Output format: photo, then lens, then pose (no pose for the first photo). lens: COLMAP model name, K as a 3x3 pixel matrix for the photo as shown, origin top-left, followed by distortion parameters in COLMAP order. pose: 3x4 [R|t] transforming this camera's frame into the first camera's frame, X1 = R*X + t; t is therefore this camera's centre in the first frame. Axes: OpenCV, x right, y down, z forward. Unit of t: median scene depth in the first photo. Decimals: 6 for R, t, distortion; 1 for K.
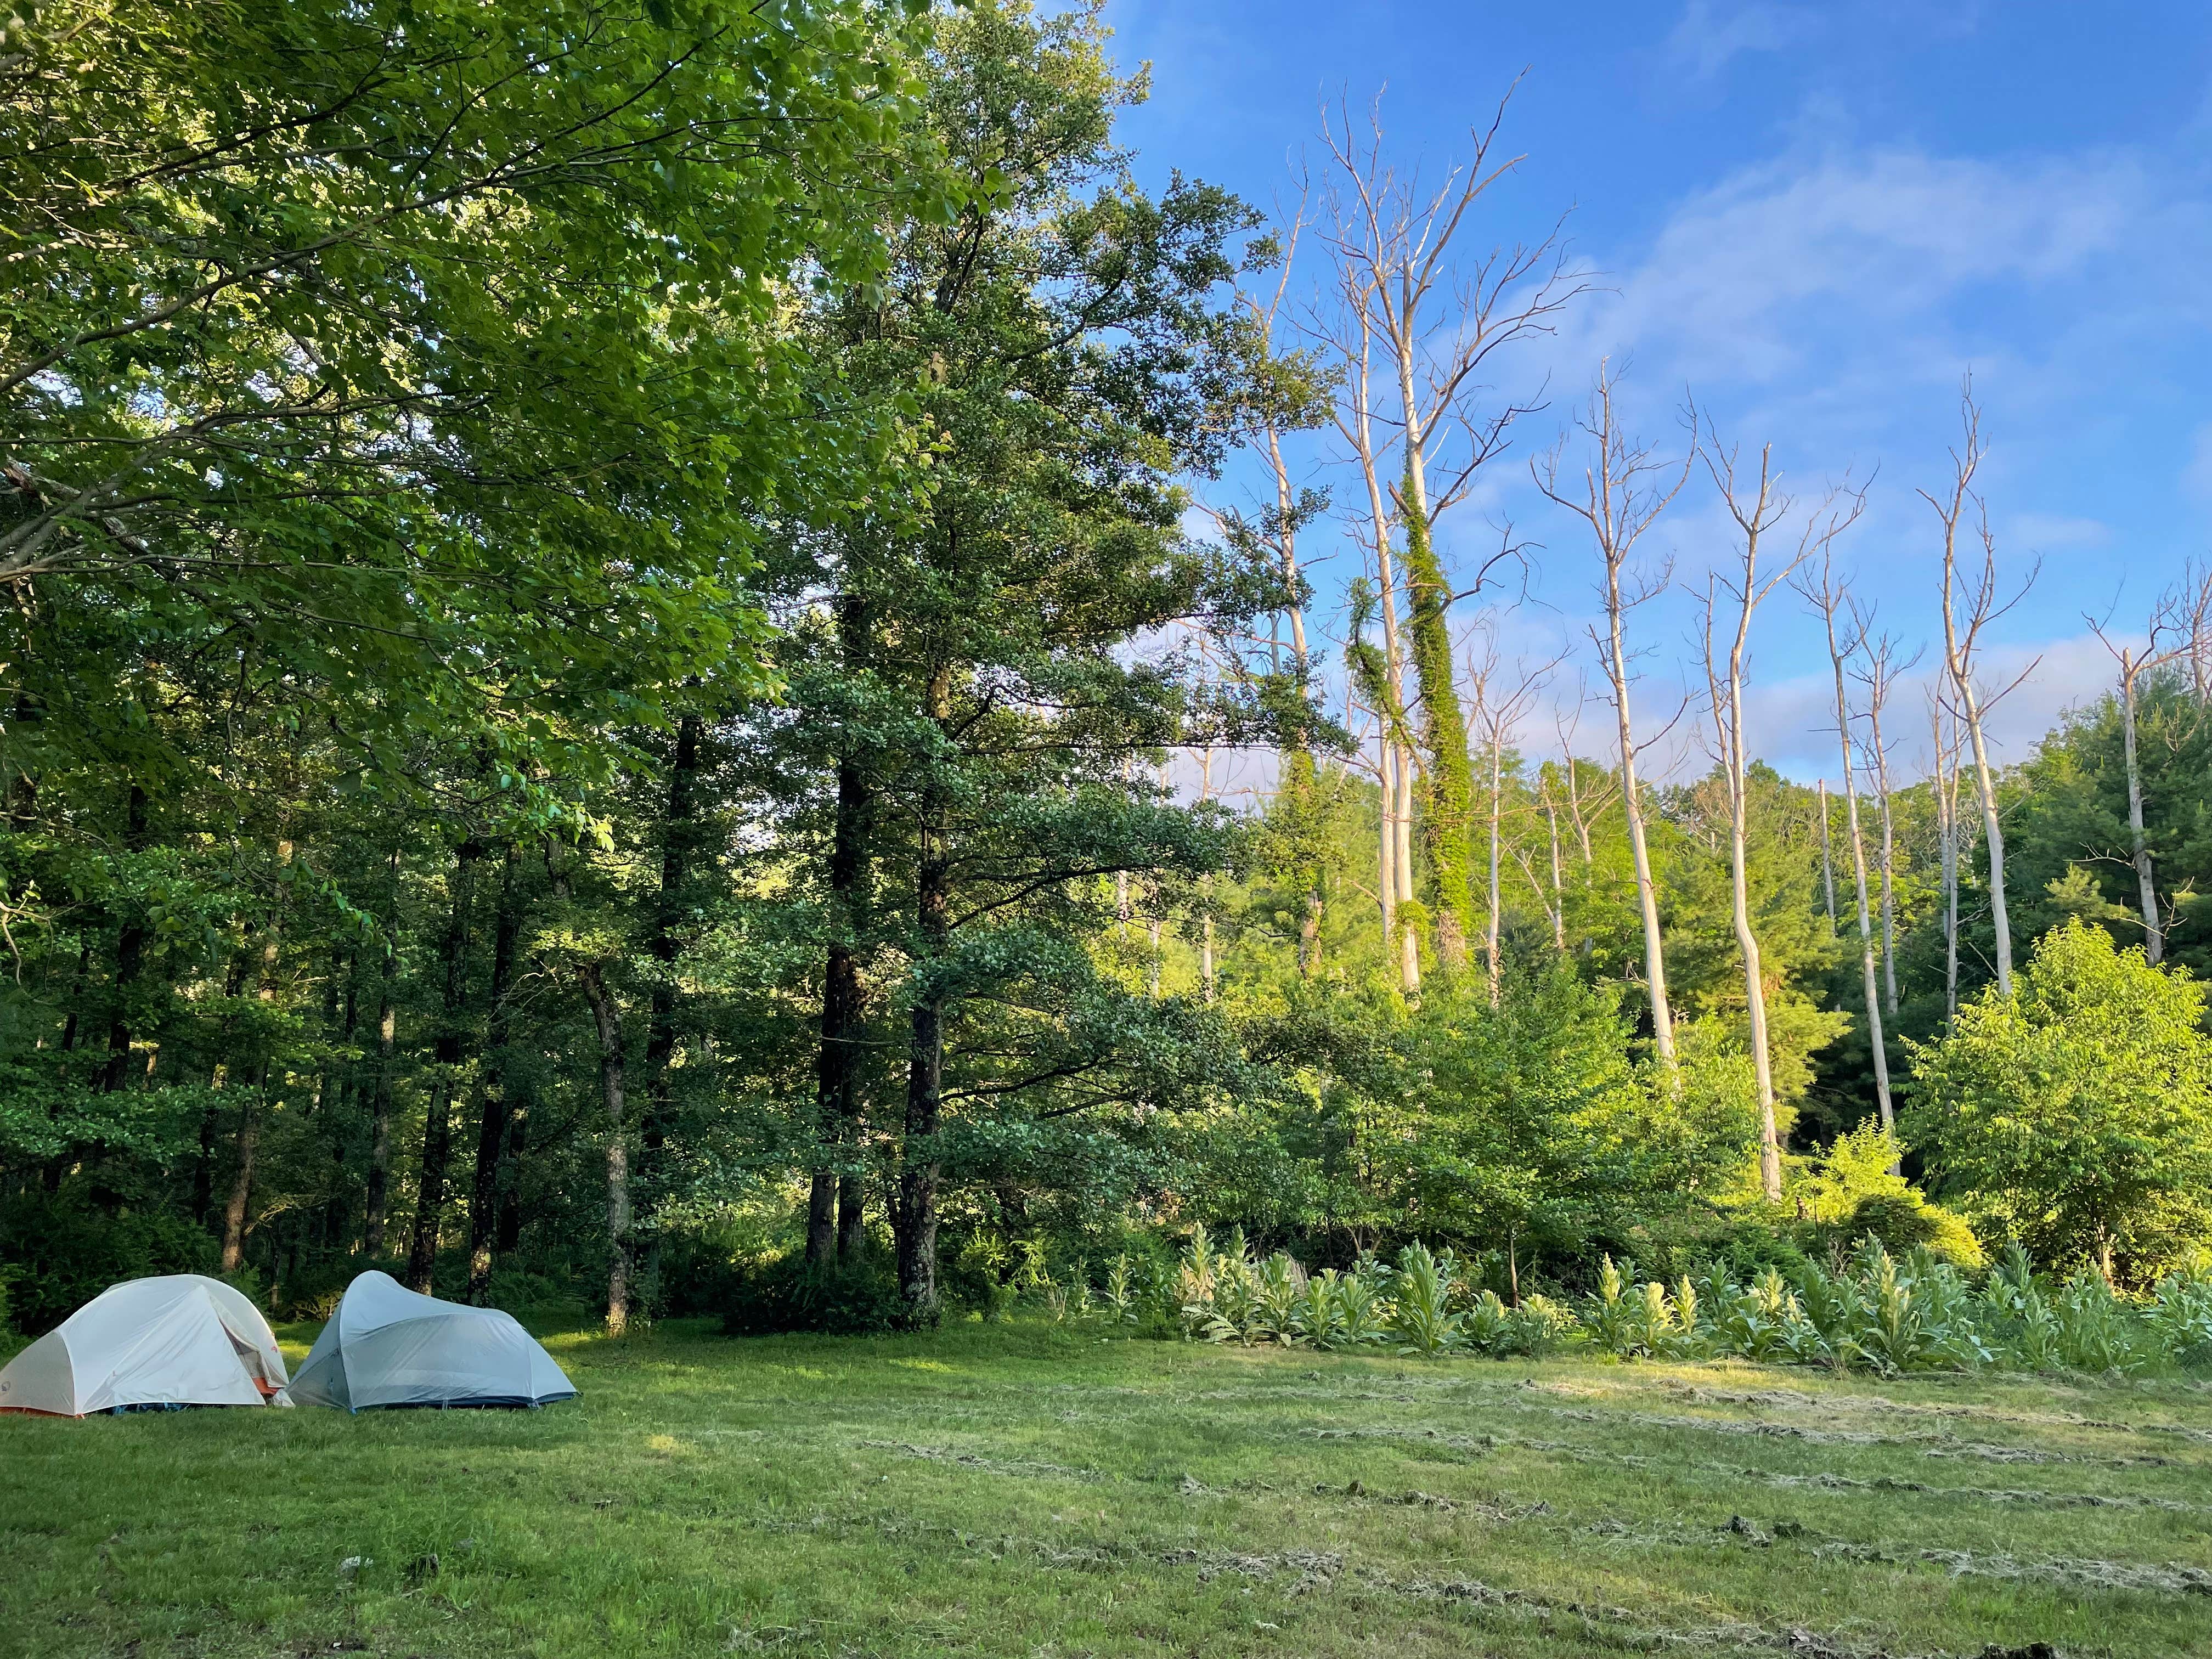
lens RADIAL K [[1664.6, 0, 1115.4], [0, 1664.6, 821.0], [0, 0, 1]] dist [0.096964, -0.129434]
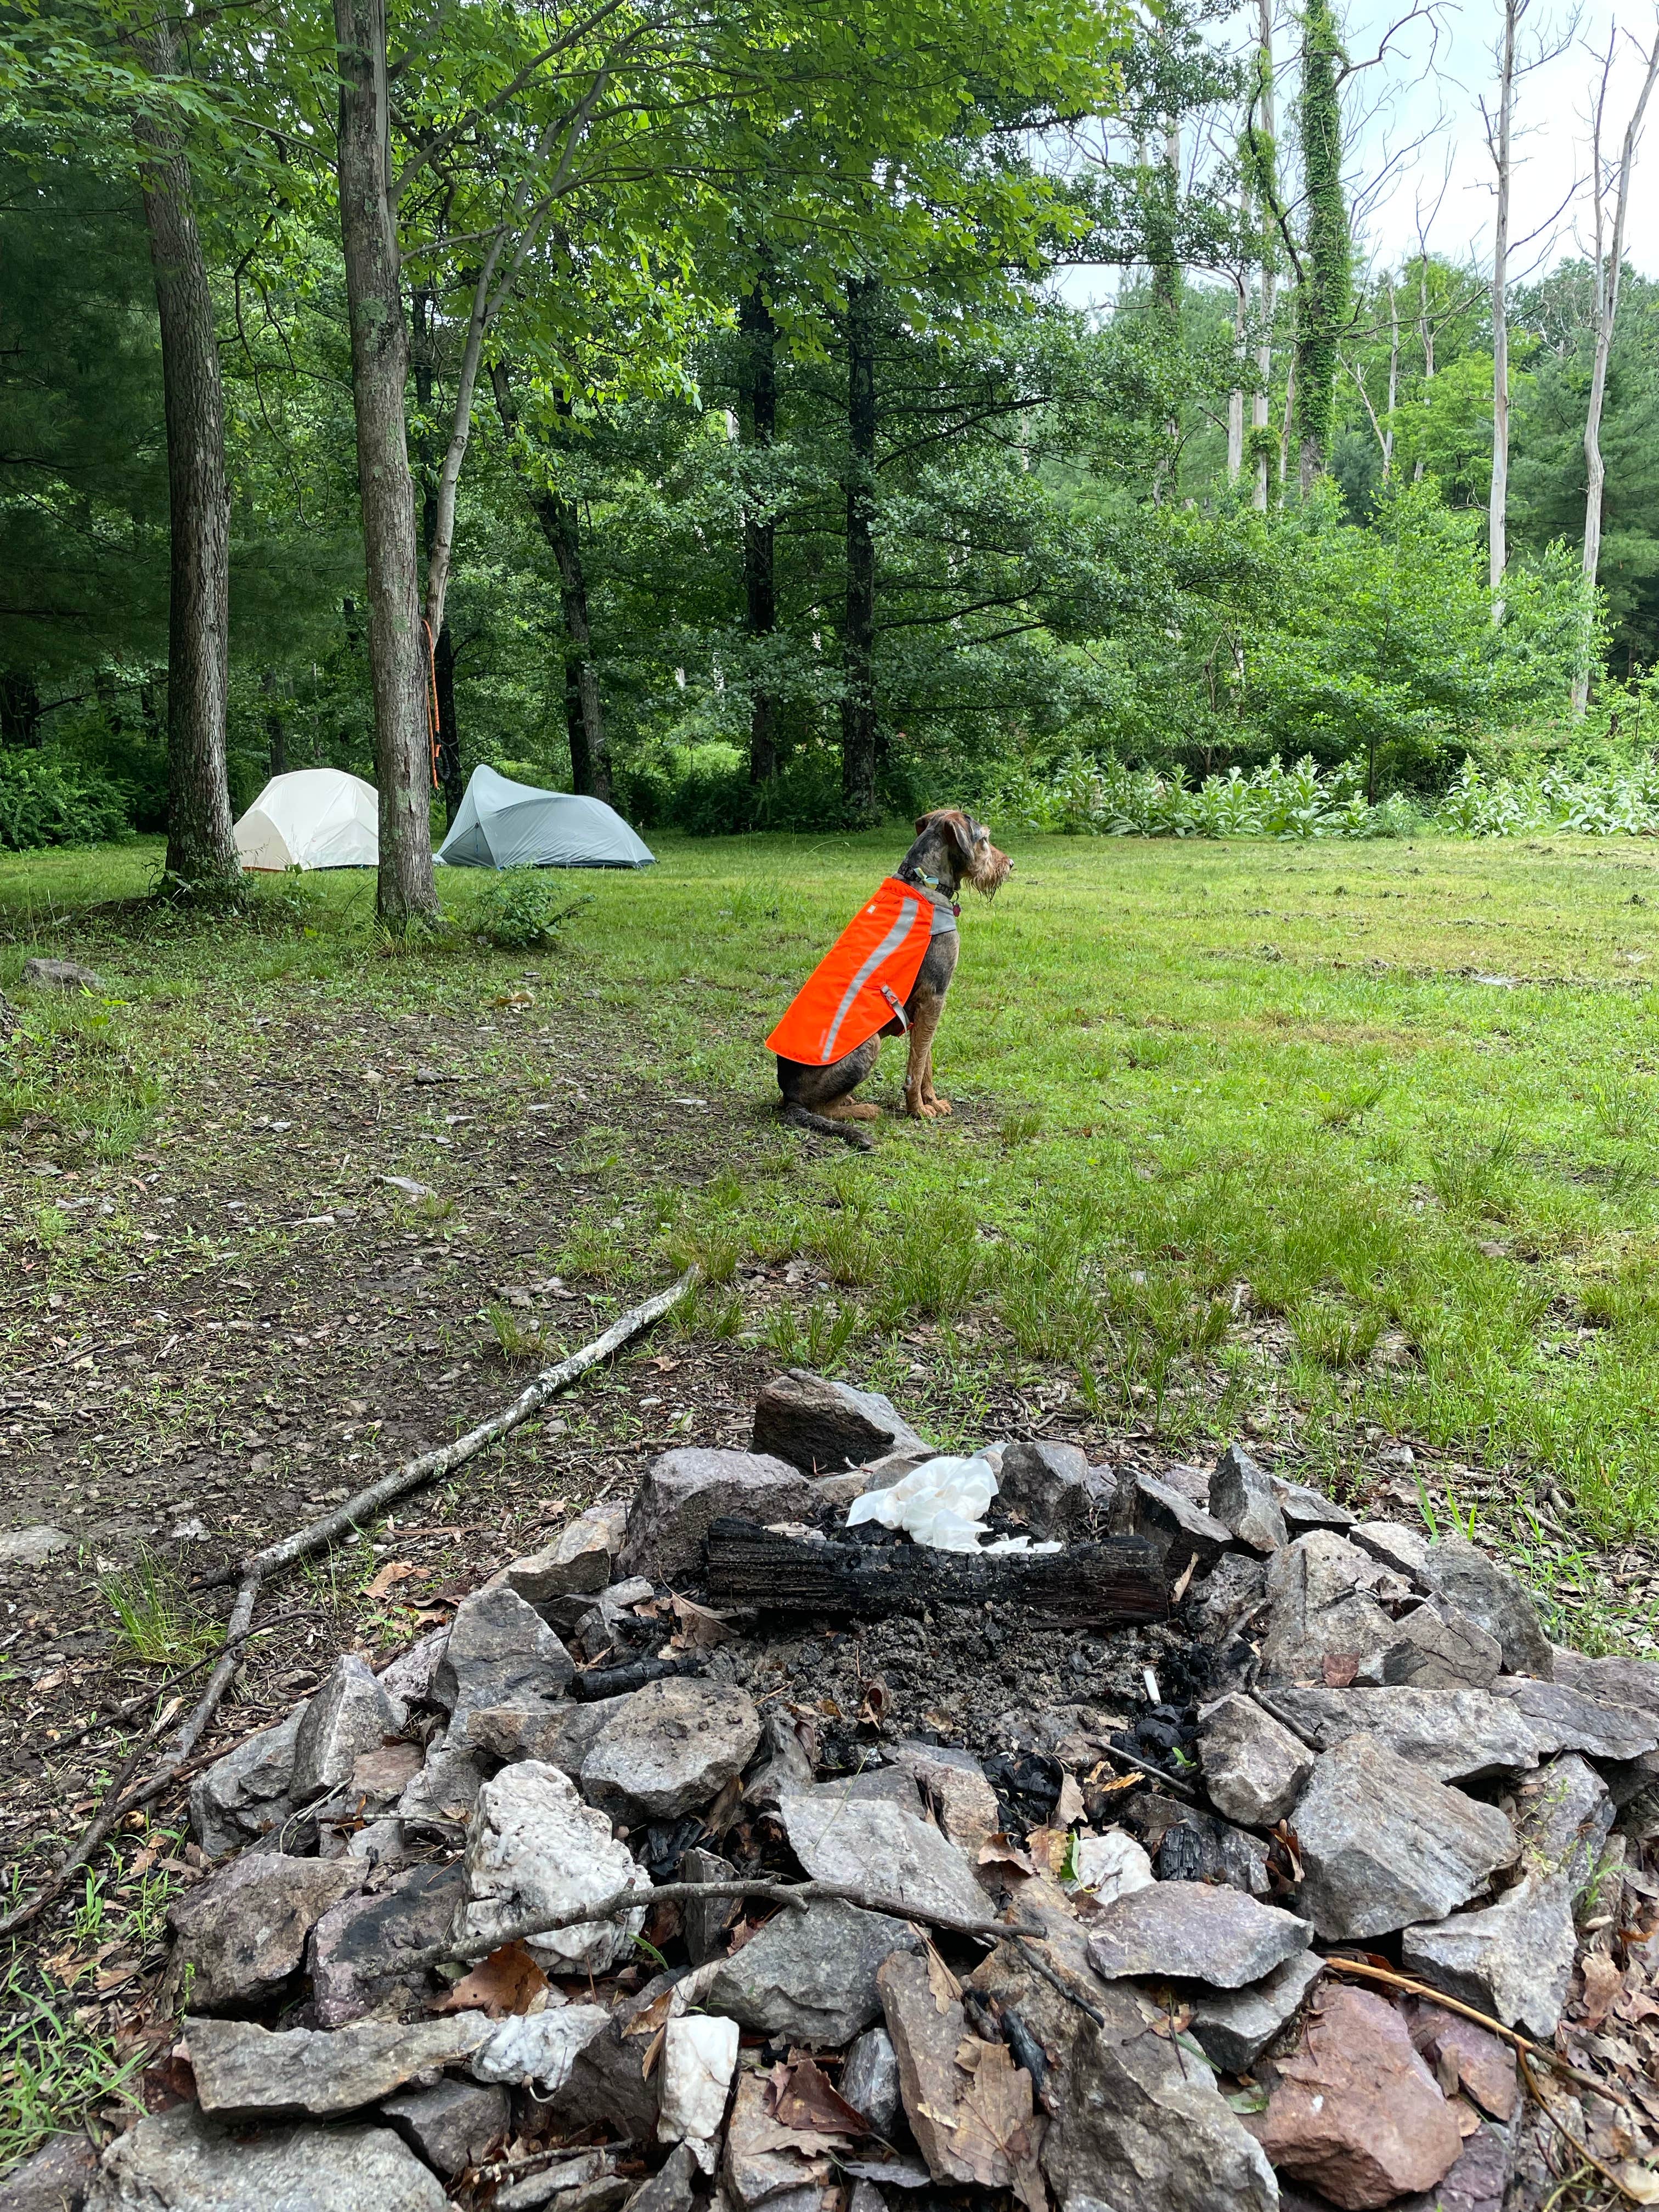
lens RADIAL K [[1664.6, 0, 842.1], [0, 1664.6, 1094.9], [0, 0, 1]] dist [0.096964, -0.129434]
pose [[0.999786, -0.003168, -0.020460, -0.066564], [0.011317, 0.911136, 0.411951, -0.007049], [0.017336, -0.412095, 0.910976, -0.091913]]
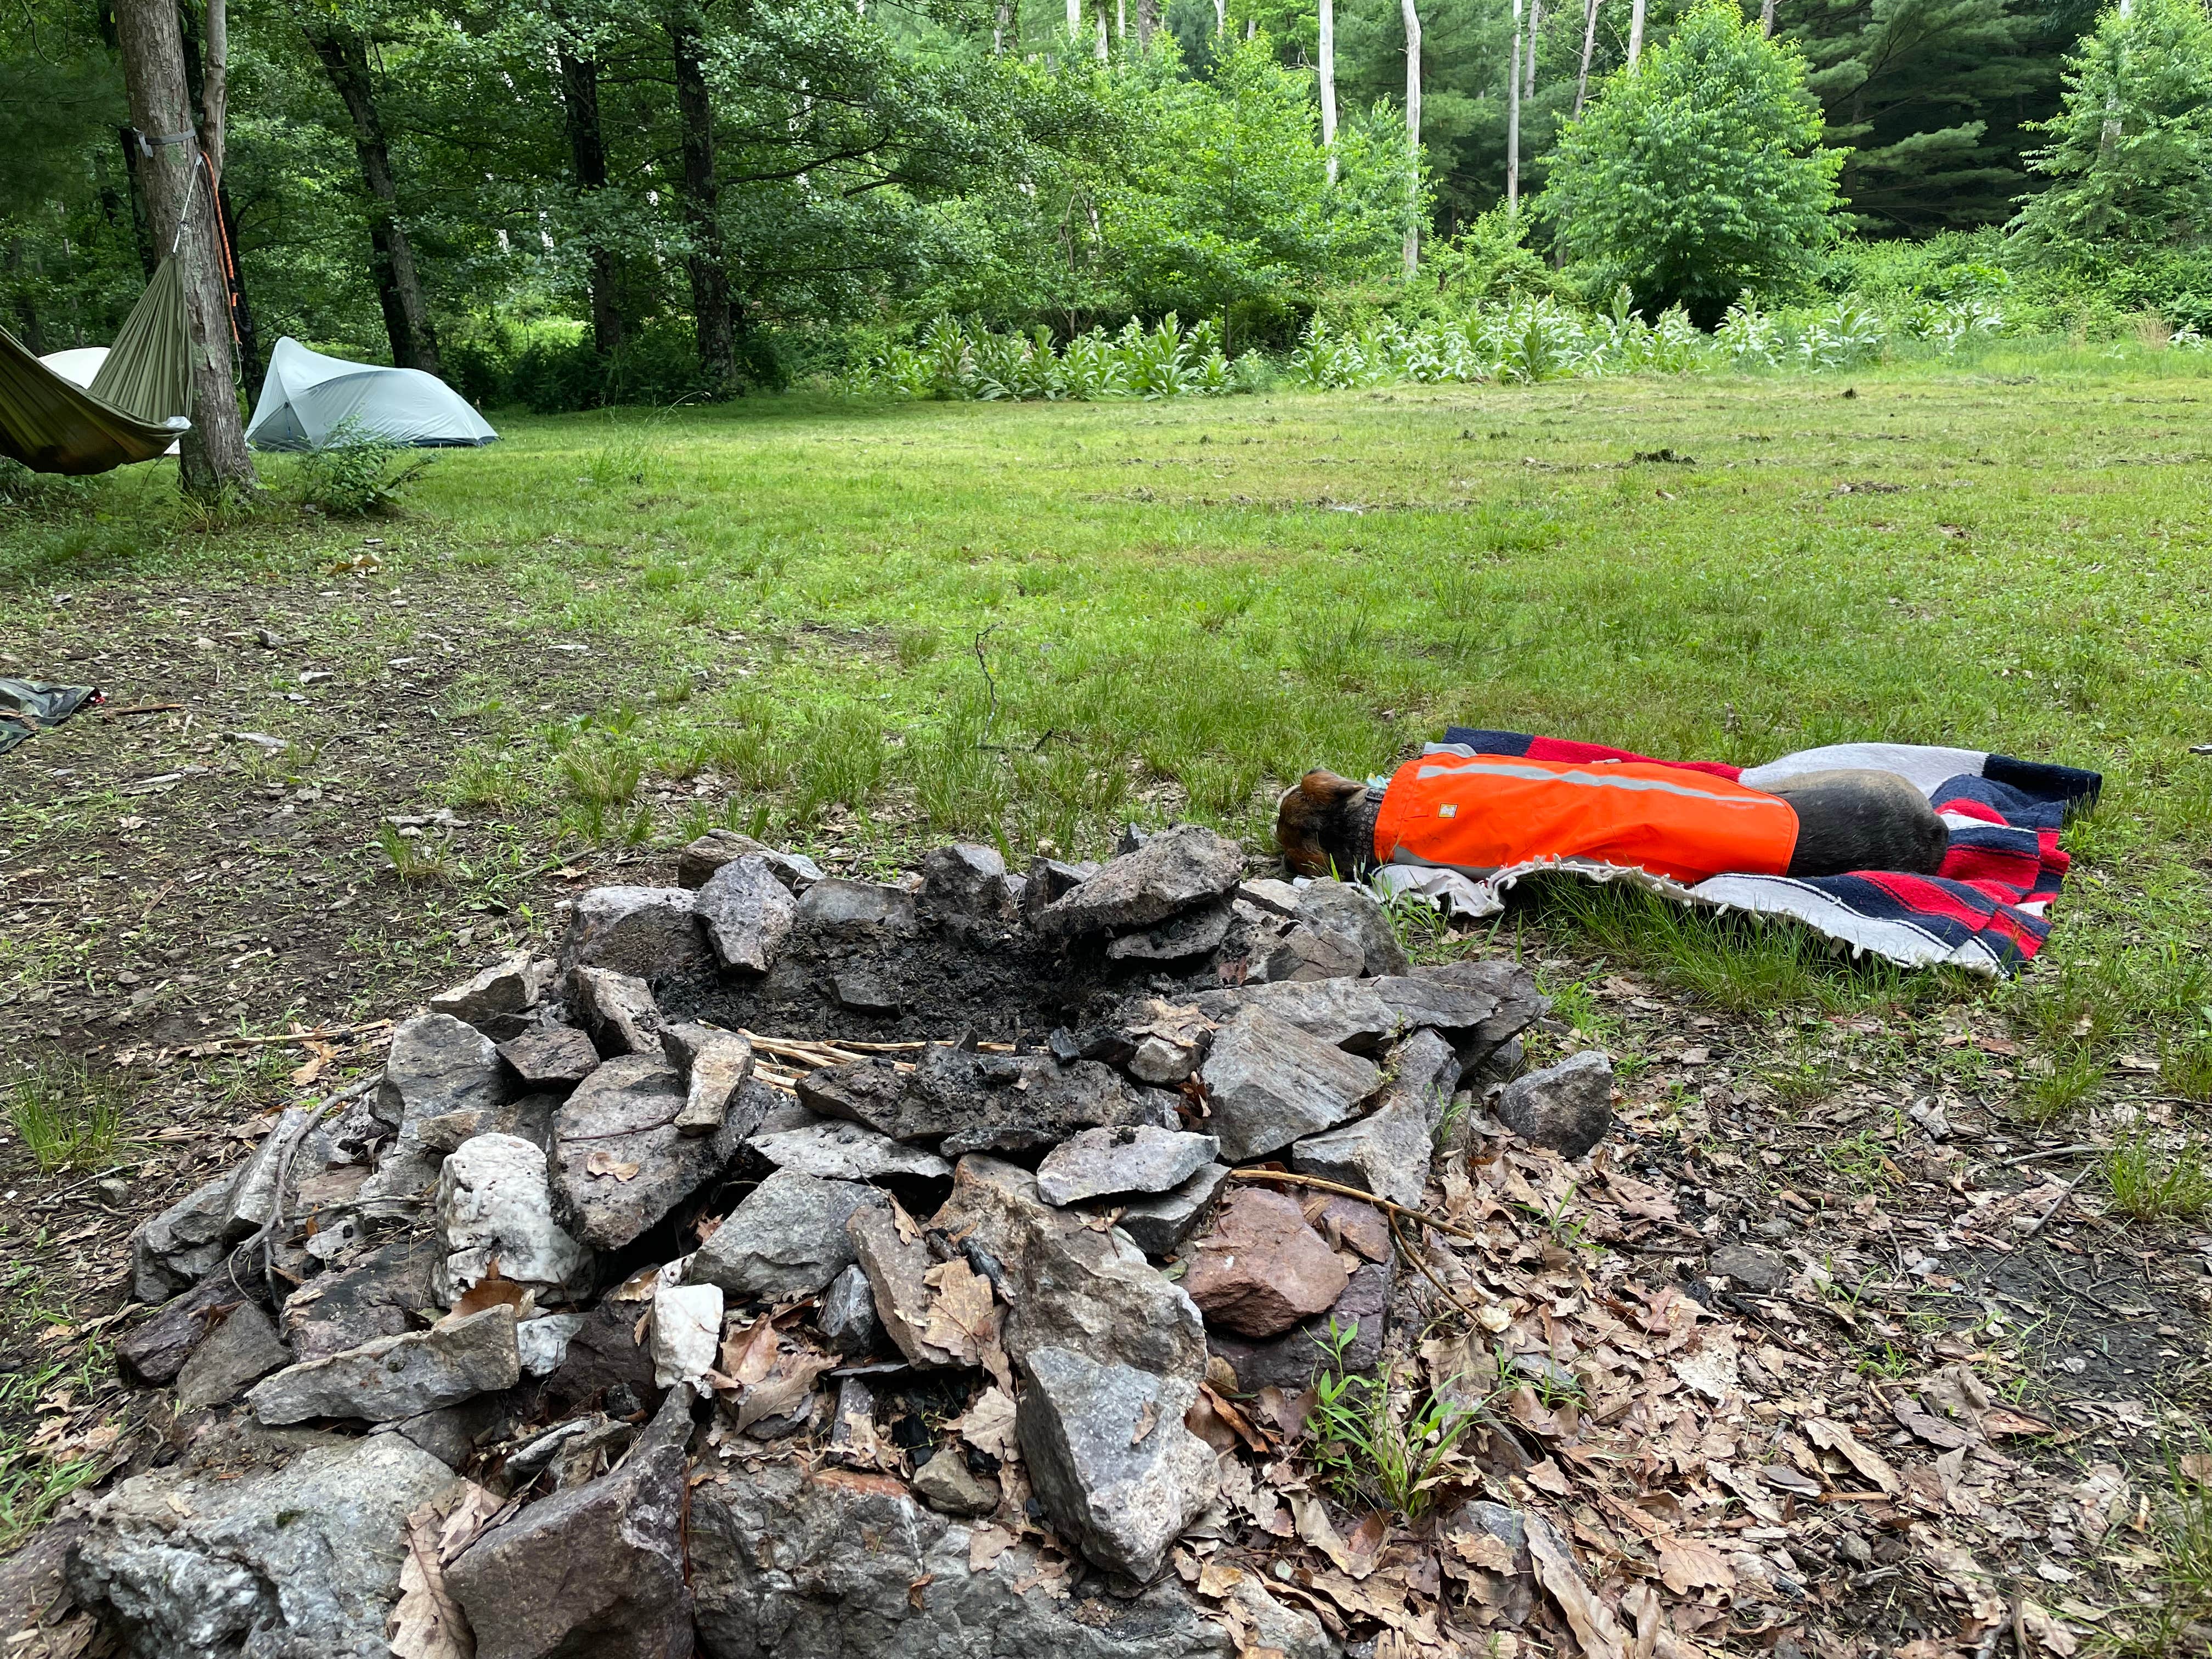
lens RADIAL K [[1664.6, 0, 1115.4], [0, 1664.6, 821.0], [0, 0, 1]] dist [0.096964, -0.129434]
pose [[0.976237, -0.091112, 0.196622, -0.067149], [-0.016703, 0.872985, 0.487461, -0.004004], [-0.216062, -0.479162, 0.850718, -0.096118]]
